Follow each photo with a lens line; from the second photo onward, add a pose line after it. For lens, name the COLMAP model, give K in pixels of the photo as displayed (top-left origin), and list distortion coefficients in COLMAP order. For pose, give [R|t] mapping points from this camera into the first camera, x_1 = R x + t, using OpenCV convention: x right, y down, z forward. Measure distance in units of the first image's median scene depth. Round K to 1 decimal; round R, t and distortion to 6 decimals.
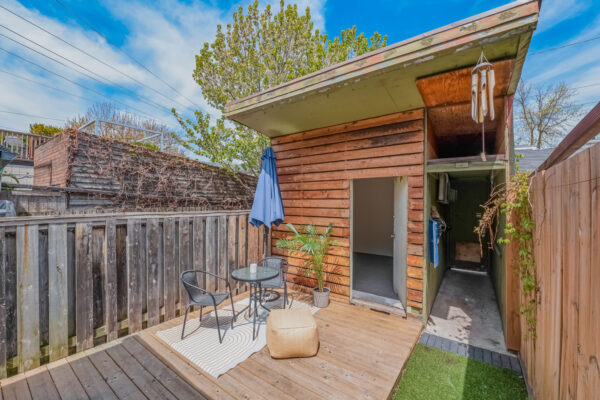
lens RADIAL K [[248.2, 0, 293.0], [0, 248.2, 198.1], [0, 0, 1]] dist [-0.011998, 0.001304]
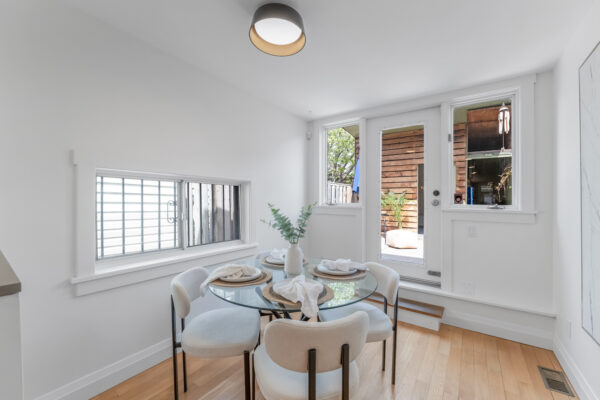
lens RADIAL K [[248.2, 0, 292.9], [0, 248.2, 199.7], [0, 0, 1]] dist [-0.011998, 0.001304]
pose [[0.999903, 0.011082, 0.008381, -0.713728], [-0.011189, 0.999855, 0.012817, 0.174345], [-0.008238, -0.012910, 0.999883, -0.755678]]
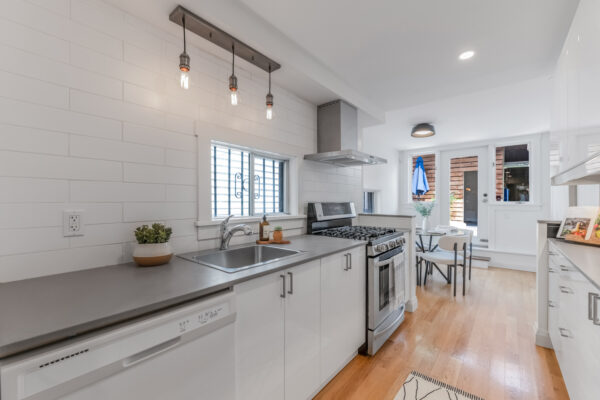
lens RADIAL K [[248.2, 0, 297.8], [0, 248.2, 202.8], [0, 0, 1]] dist [-0.011998, 0.001304]
pose [[0.997196, 0.001079, -0.074826, -1.215181], [0.000730, 0.999708, 0.024154, 0.166984], [0.074830, -0.024141, 0.996904, -1.458258]]
